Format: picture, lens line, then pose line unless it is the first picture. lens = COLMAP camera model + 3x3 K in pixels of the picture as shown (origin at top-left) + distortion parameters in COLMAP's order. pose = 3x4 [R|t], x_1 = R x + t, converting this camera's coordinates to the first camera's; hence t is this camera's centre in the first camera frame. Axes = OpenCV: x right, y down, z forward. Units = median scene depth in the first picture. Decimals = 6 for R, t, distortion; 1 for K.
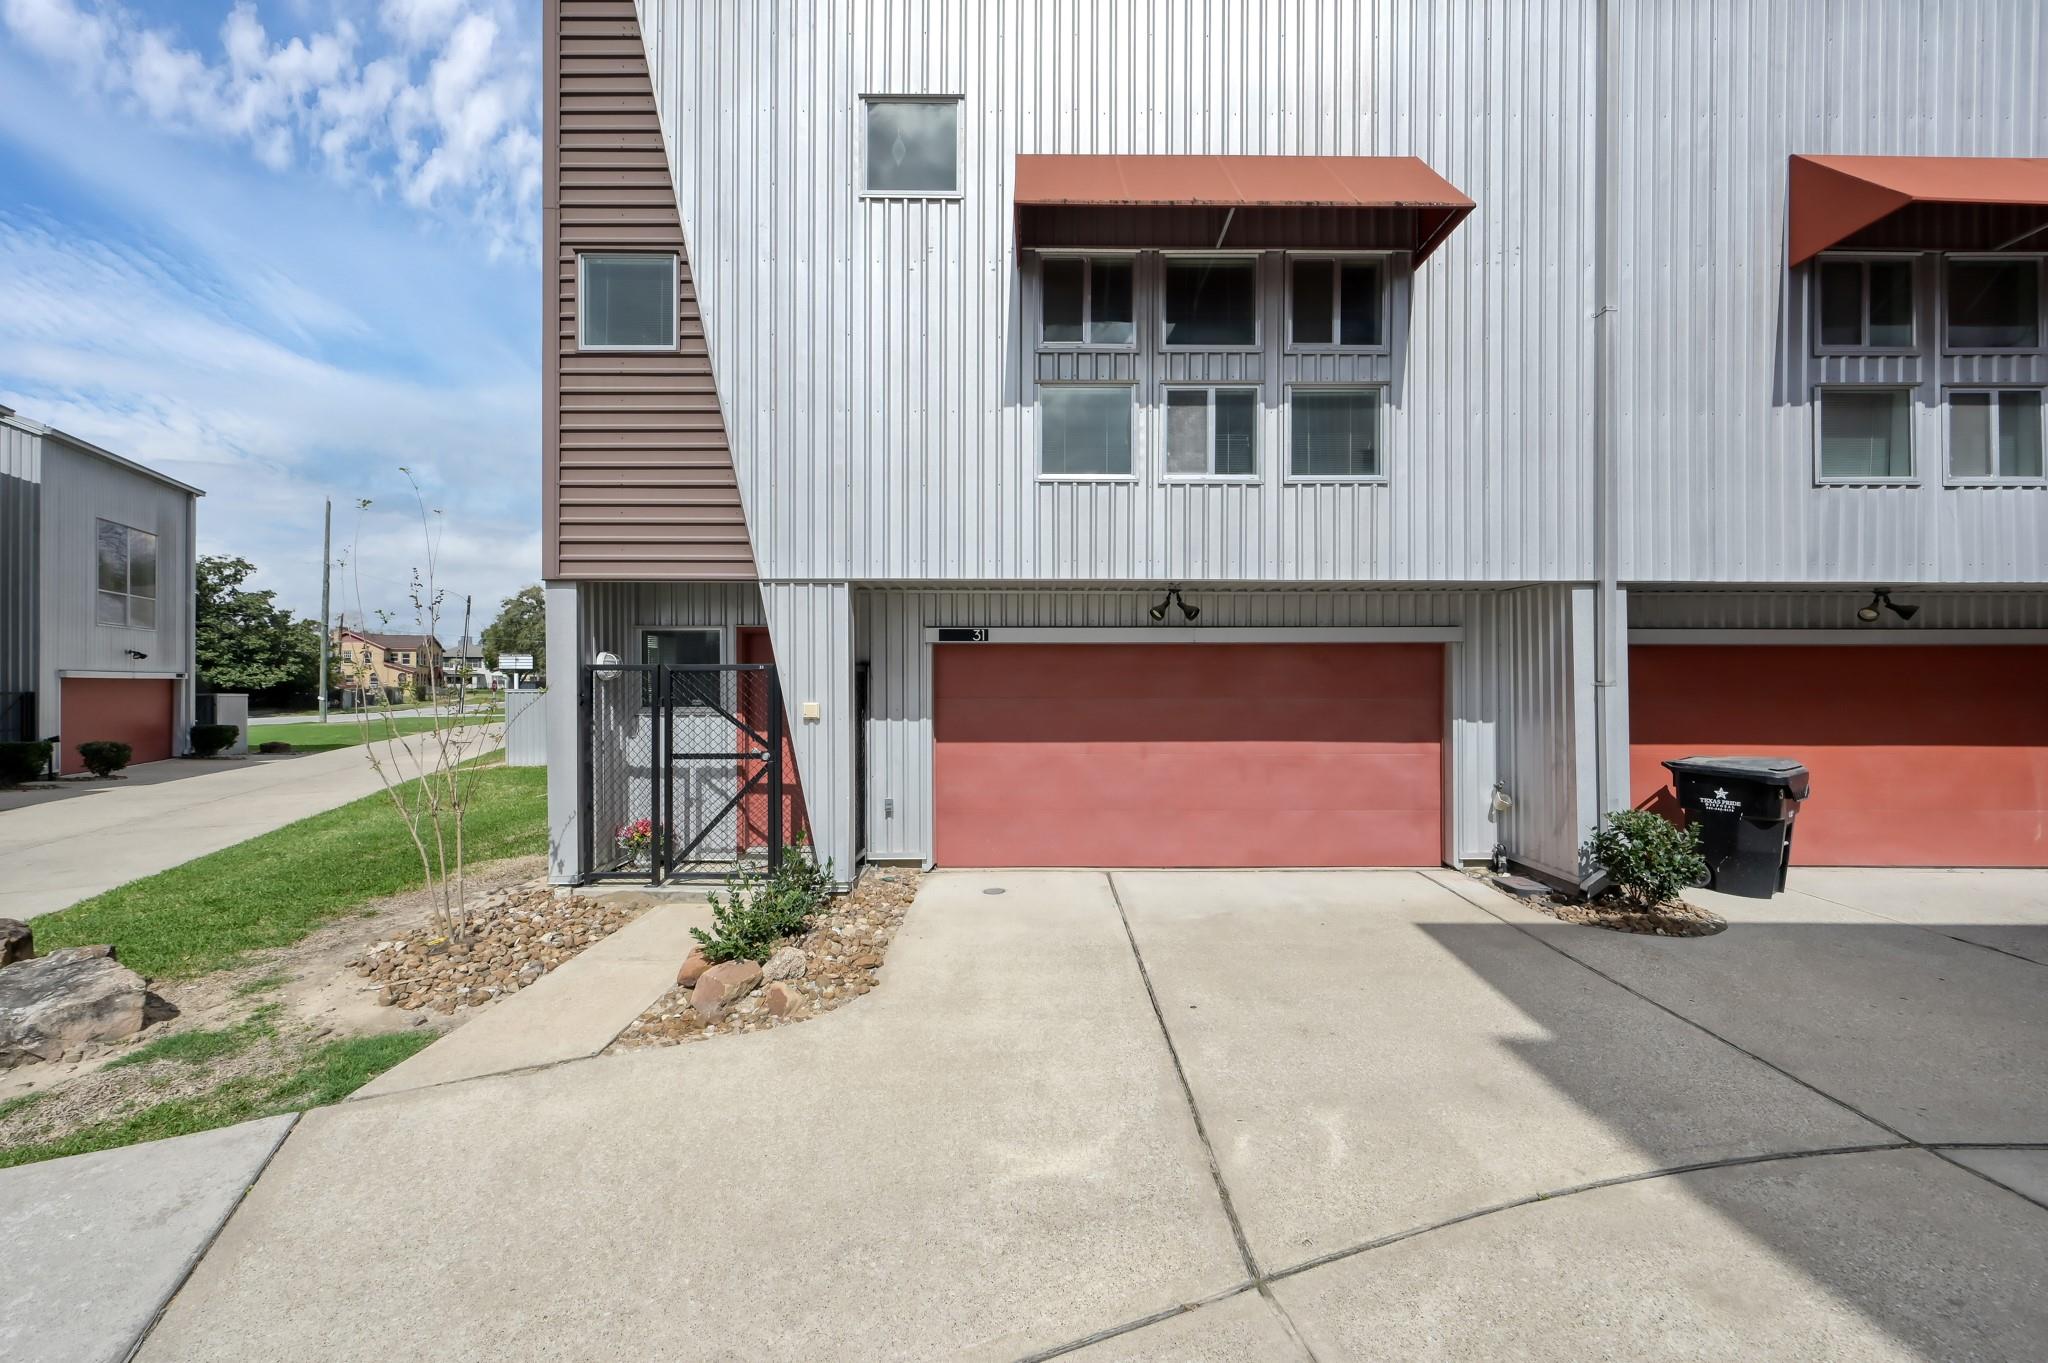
lens RADIAL K [[807.9, 0, 1026.8], [0, 807.9, 692.9], [0, 0, 1]] dist [0.000534, -0.000019]
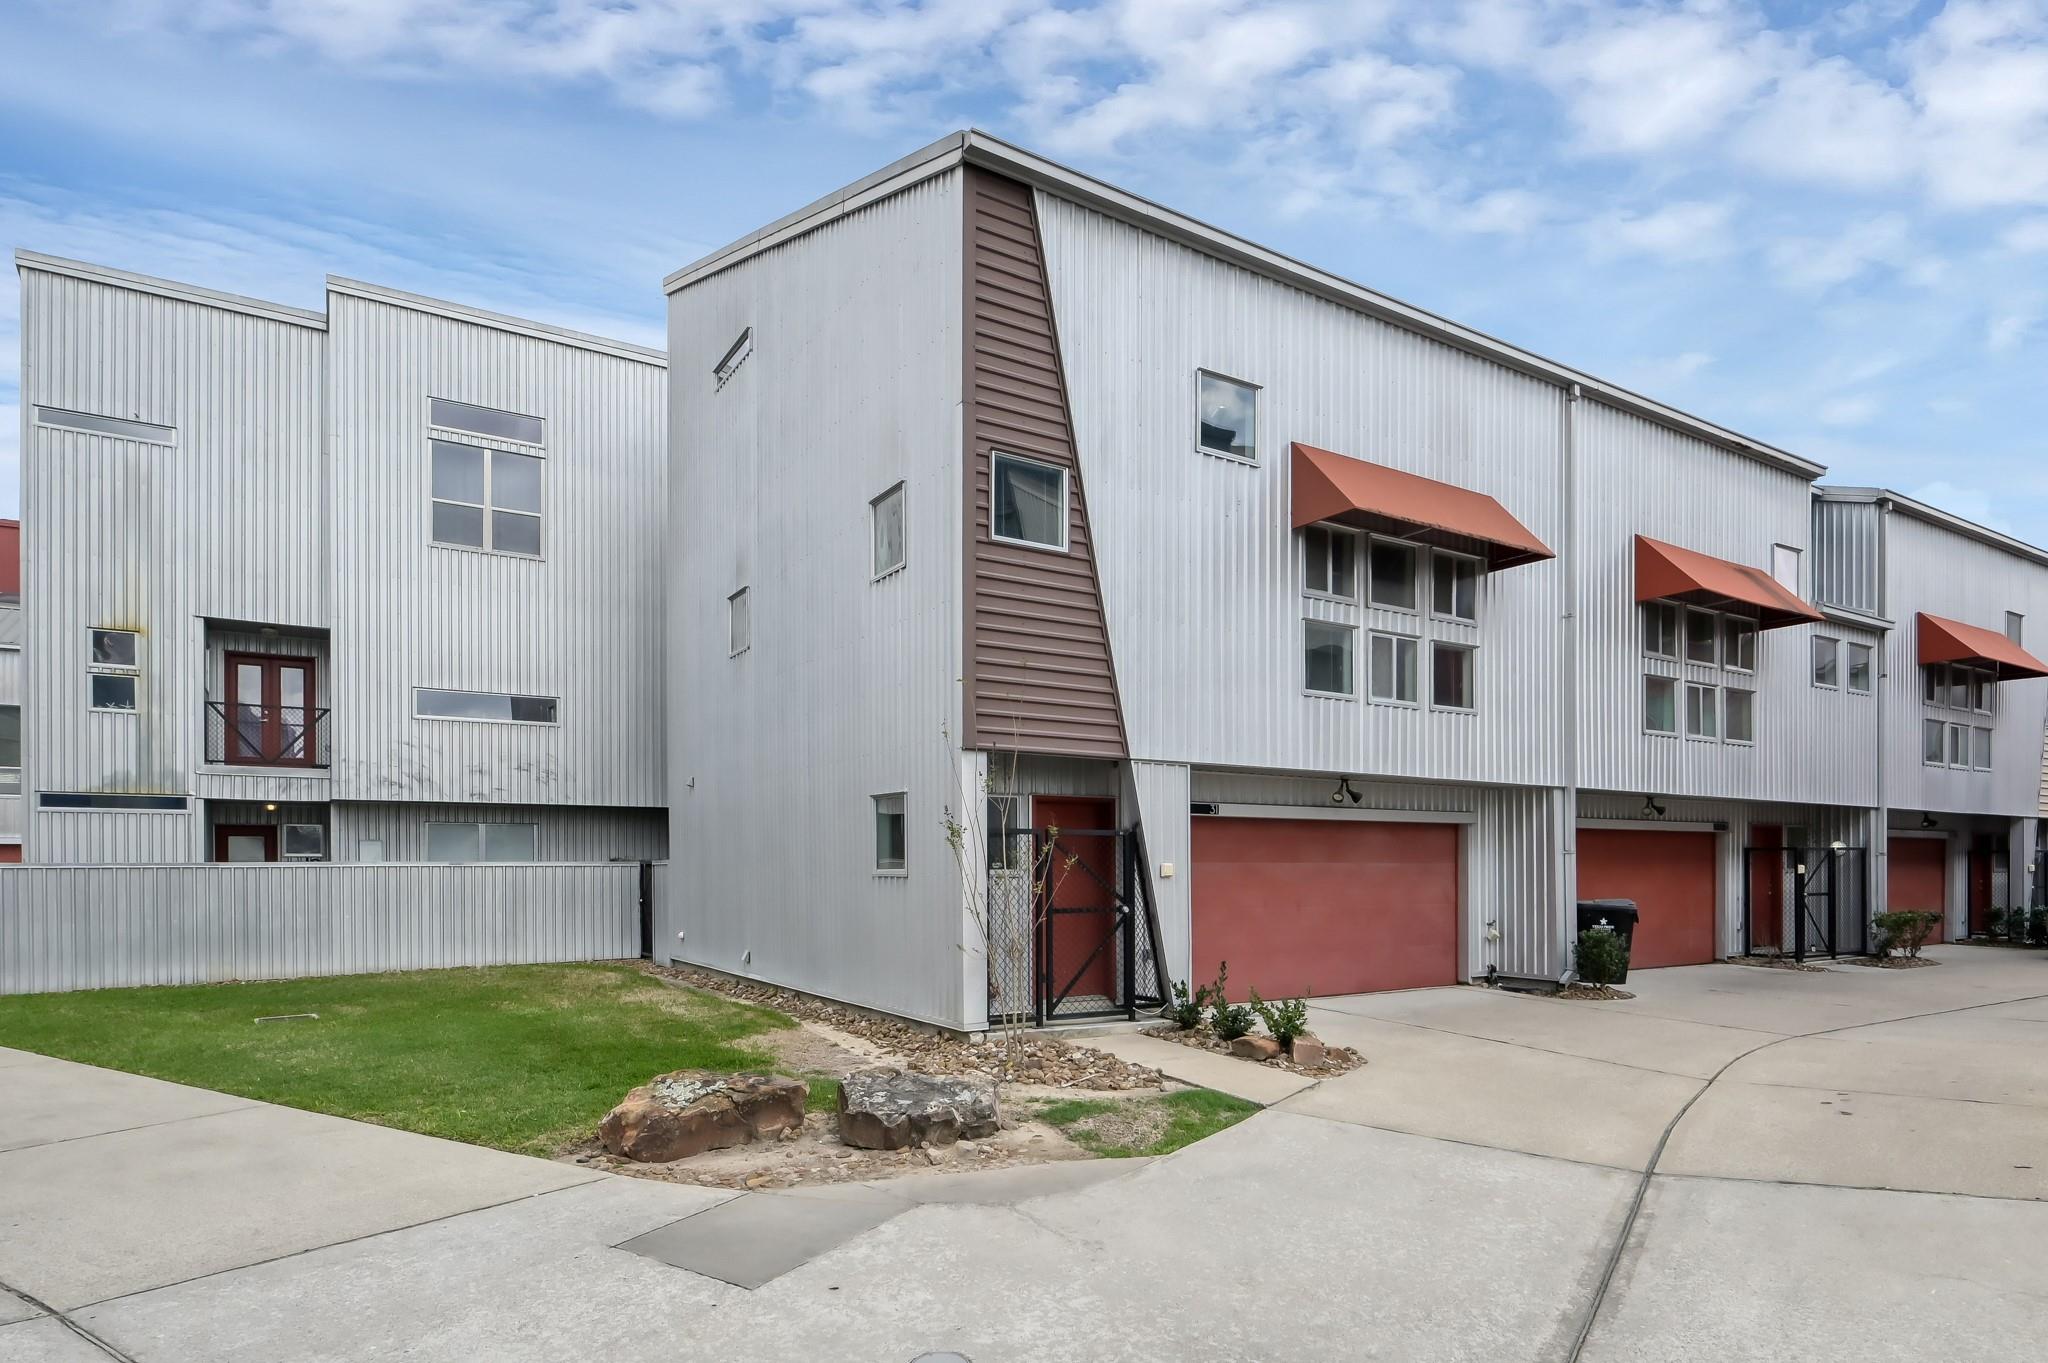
lens RADIAL K [[807.9, 0, 992.4], [0, 807.9, 843.8], [0, 0, 1]] dist [0.000534, -0.000019]
pose [[0.918422, 0.012017, 0.395420, -0.939427], [-0.008213, 0.999902, -0.011314, -0.001723], [-0.395517, 0.007143, 0.918431, 0.003398]]
